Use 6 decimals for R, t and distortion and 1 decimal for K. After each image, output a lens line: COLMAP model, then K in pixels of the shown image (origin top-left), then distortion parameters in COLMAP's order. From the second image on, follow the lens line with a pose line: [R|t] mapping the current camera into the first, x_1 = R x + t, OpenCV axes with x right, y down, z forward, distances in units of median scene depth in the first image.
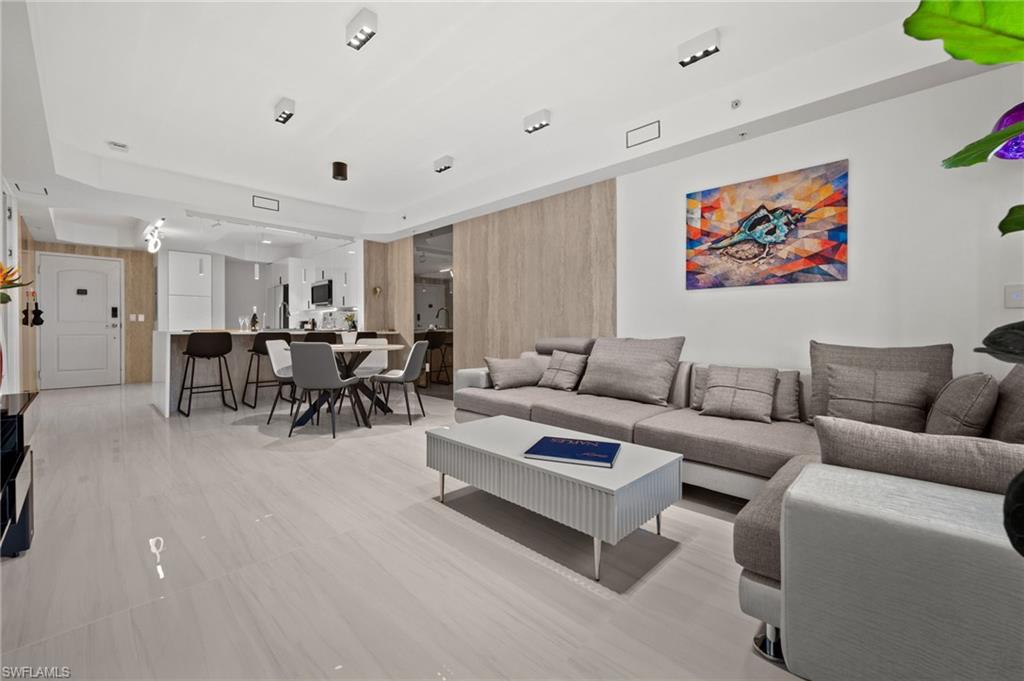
lens RADIAL K [[414.4, 0, 512.4], [0, 414.4, 328.6], [0, 0, 1]] dist [-0.003085, 0.001297]
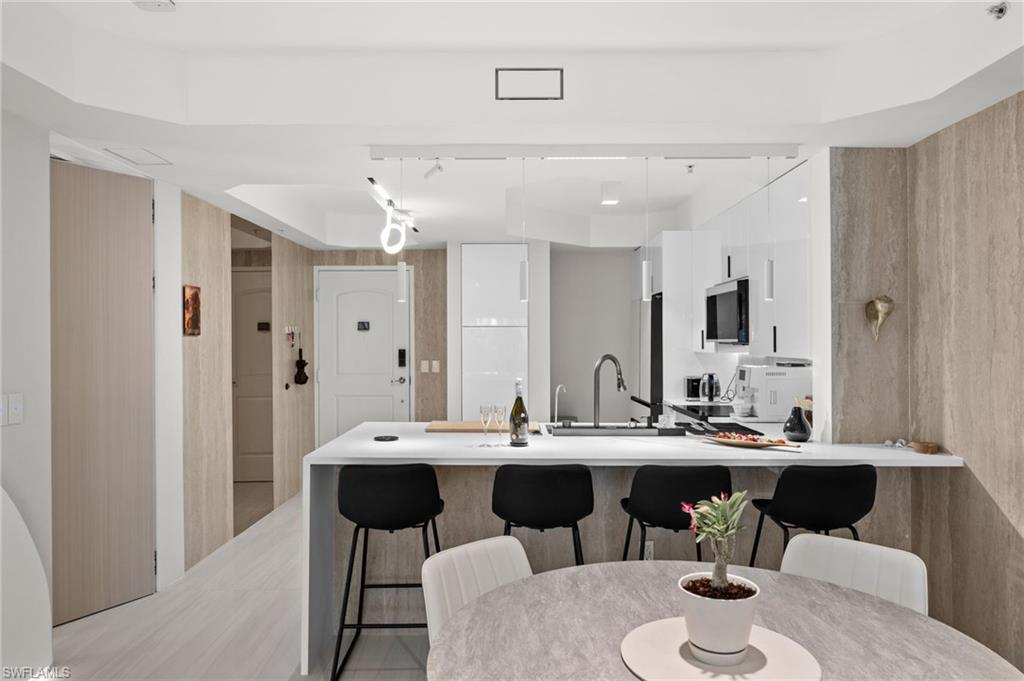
lens RADIAL K [[689.5, 0, 511.8], [0, 689.5, 342.4], [0, 0, 1]] dist [-0.004220, 0.003994]
pose [[0.689974, 0.002096, -0.723831, -0.209953], [-0.000185, 0.999996, 0.002719, -0.098309], [0.723834, -0.001742, 0.689972, 0.657968]]
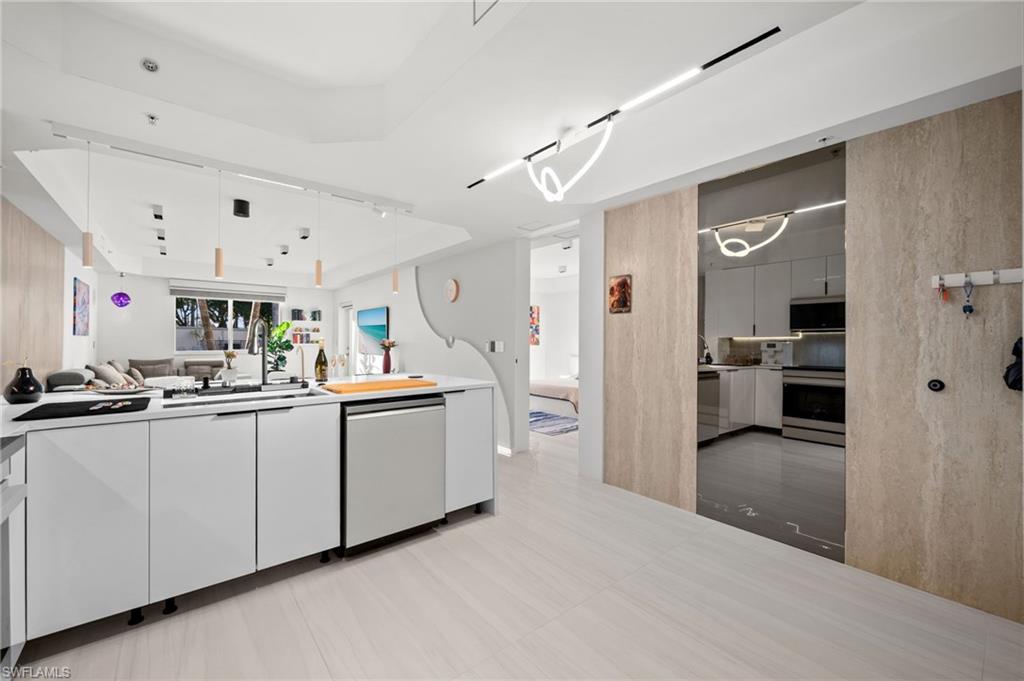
lens RADIAL K [[414.4, 0, 513.8], [0, 414.4, 339.9], [0, 0, 1]] dist [-0.003085, 0.001297]
pose [[-0.993593, -0.002058, 0.113001, -1.072981], [-0.001825, 0.999996, 0.002166, -0.058204], [-0.113006, 0.001946, -0.993592, 1.739519]]
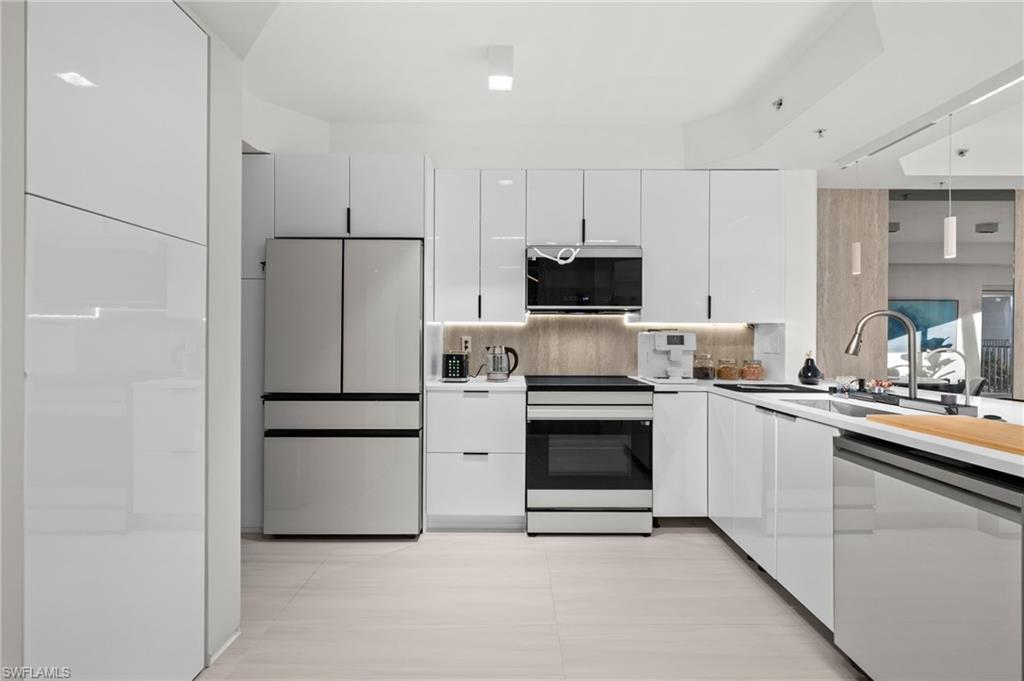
lens RADIAL K [[450.9, 0, 504.8], [0, 450.9, 339.0], [0, 0, 1]] dist [-0.003063, 0.001511]
pose [[0.720819, -0.001344, 0.693122, -1.262388], [-0.002940, 0.999983, 0.004996, -0.056739], [-0.693117, -0.005638, 0.720803, 1.221001]]
